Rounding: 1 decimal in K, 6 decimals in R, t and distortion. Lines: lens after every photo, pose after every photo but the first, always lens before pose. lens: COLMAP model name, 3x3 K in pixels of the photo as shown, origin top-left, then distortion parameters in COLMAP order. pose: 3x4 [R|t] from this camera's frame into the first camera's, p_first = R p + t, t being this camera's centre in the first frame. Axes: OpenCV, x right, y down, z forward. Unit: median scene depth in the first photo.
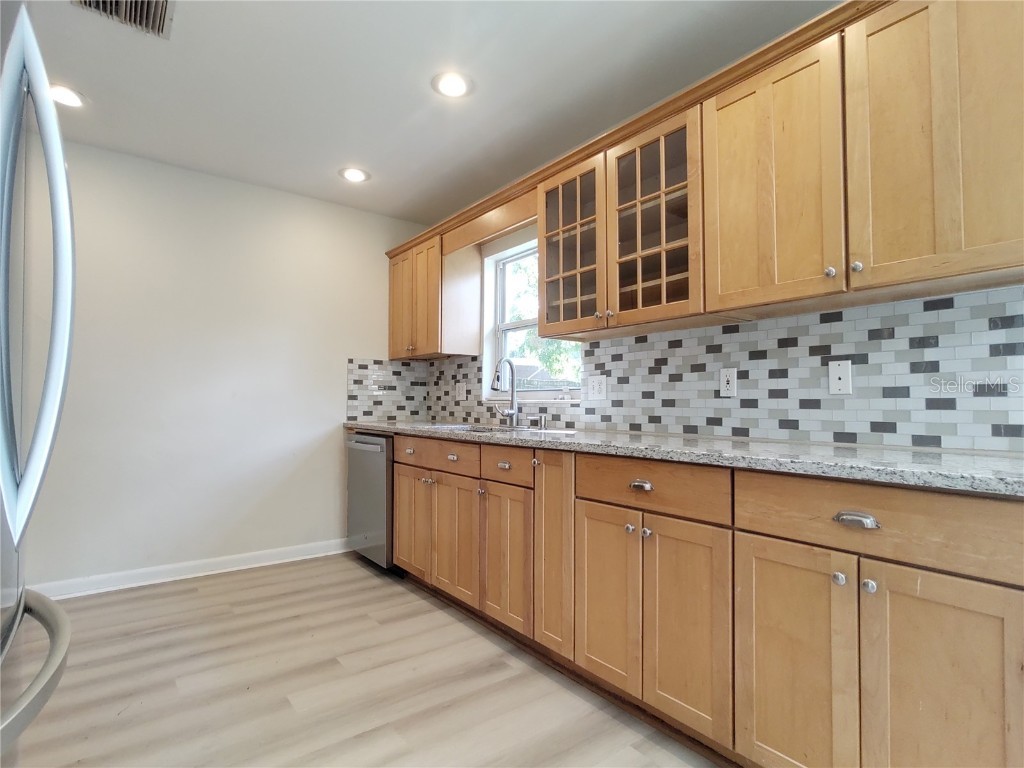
lens RADIAL K [[530.9, 0, 507.3], [0, 530.9, 388.5], [0, 0, 1]] dist [-0.002562, 0.000571]
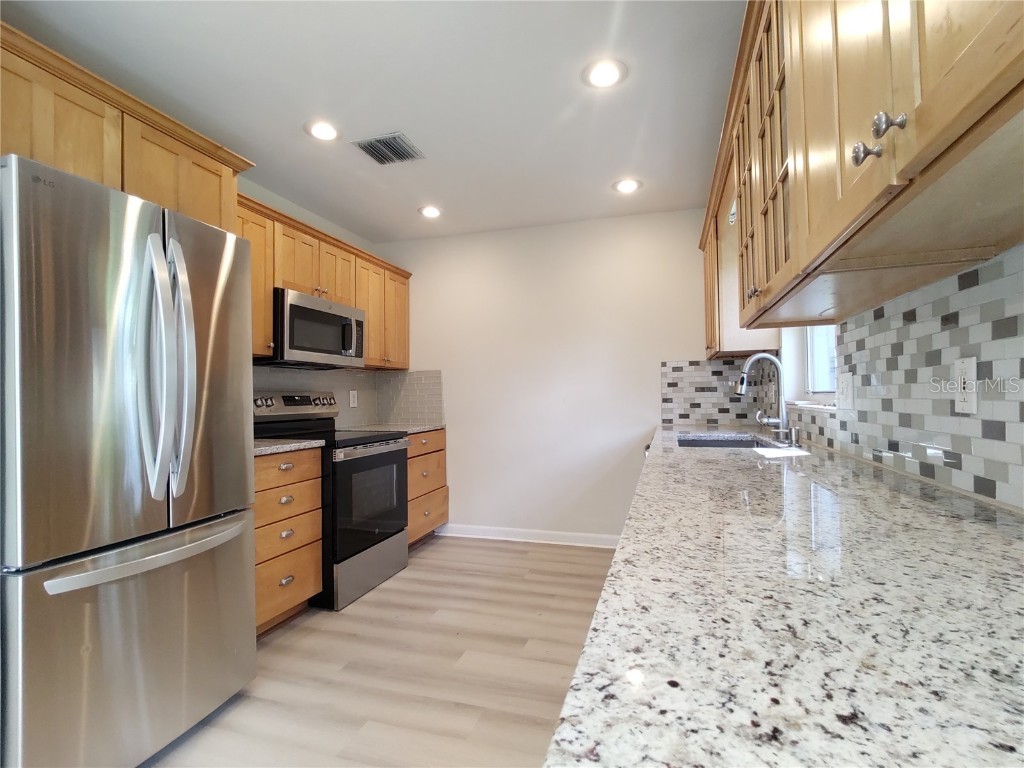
lens RADIAL K [[502.6, 0, 511.7], [0, 502.6, 388.4], [0, 0, 1]] dist [-0.000310, 0.000314]
pose [[0.583470, -0.026885, -0.811689, 0.482780], [0.040111, 0.999186, -0.004263, -0.021195], [0.811143, -0.030070, 0.584074, 0.321033]]
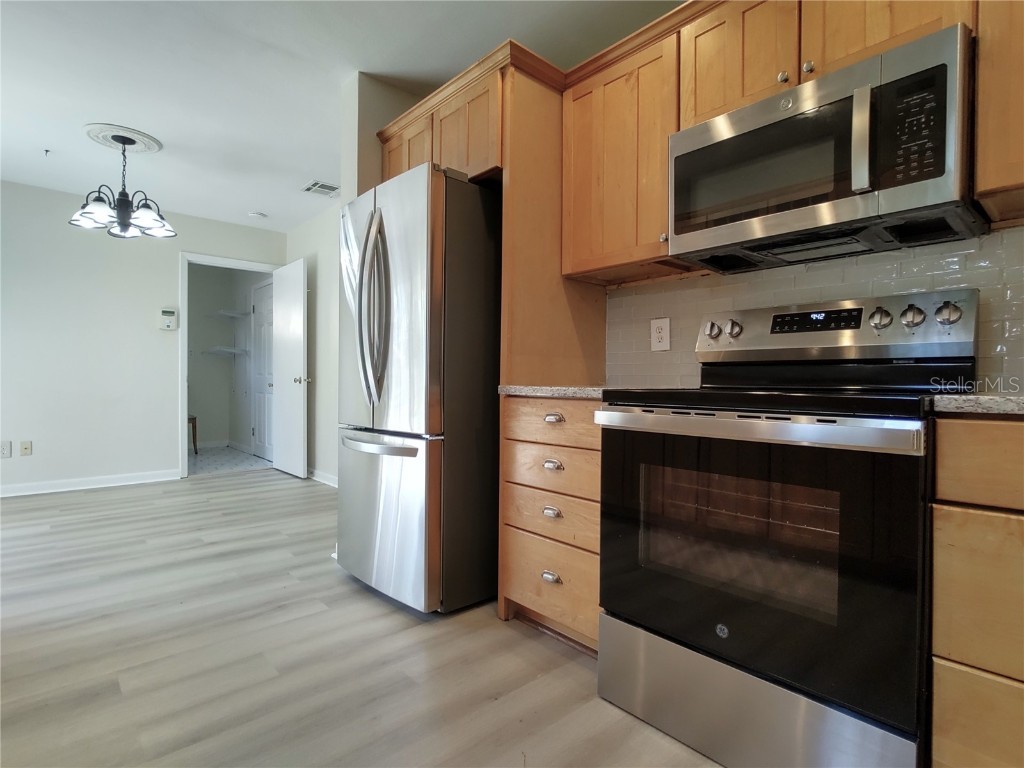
lens RADIAL K [[529.6, 0, 516.9], [0, 529.6, 389.0], [0, 0, 1]] dist [-0.000924, 0.001072]
pose [[-0.995878, -0.010641, -0.090075, -0.473841], [-0.009278, 0.999836, -0.015528, 0.082480], [0.090226, -0.014628, -0.995814, 1.270164]]
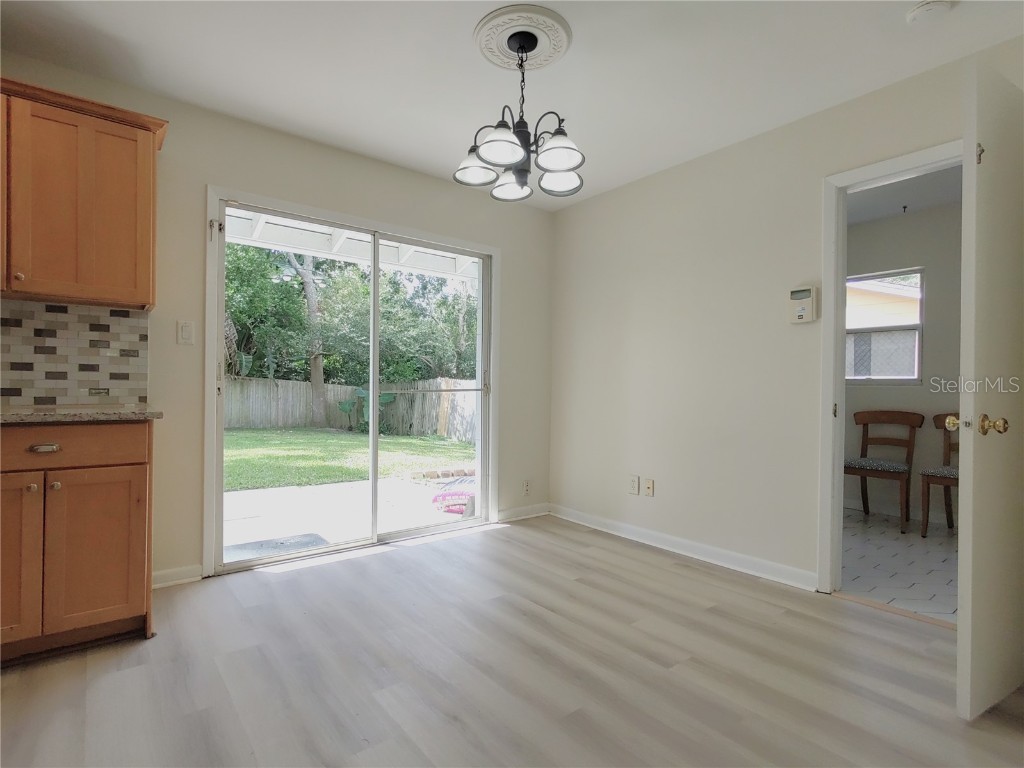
lens RADIAL K [[529.6, 0, 516.9], [0, 529.6, 389.0], [0, 0, 1]] dist [-0.000924, 0.001072]
pose [[-0.028607, -0.006231, 0.999571, -0.469013], [-0.041810, 0.999113, 0.005032, 0.003281], [-0.998716, -0.041648, -0.028842, -0.171162]]
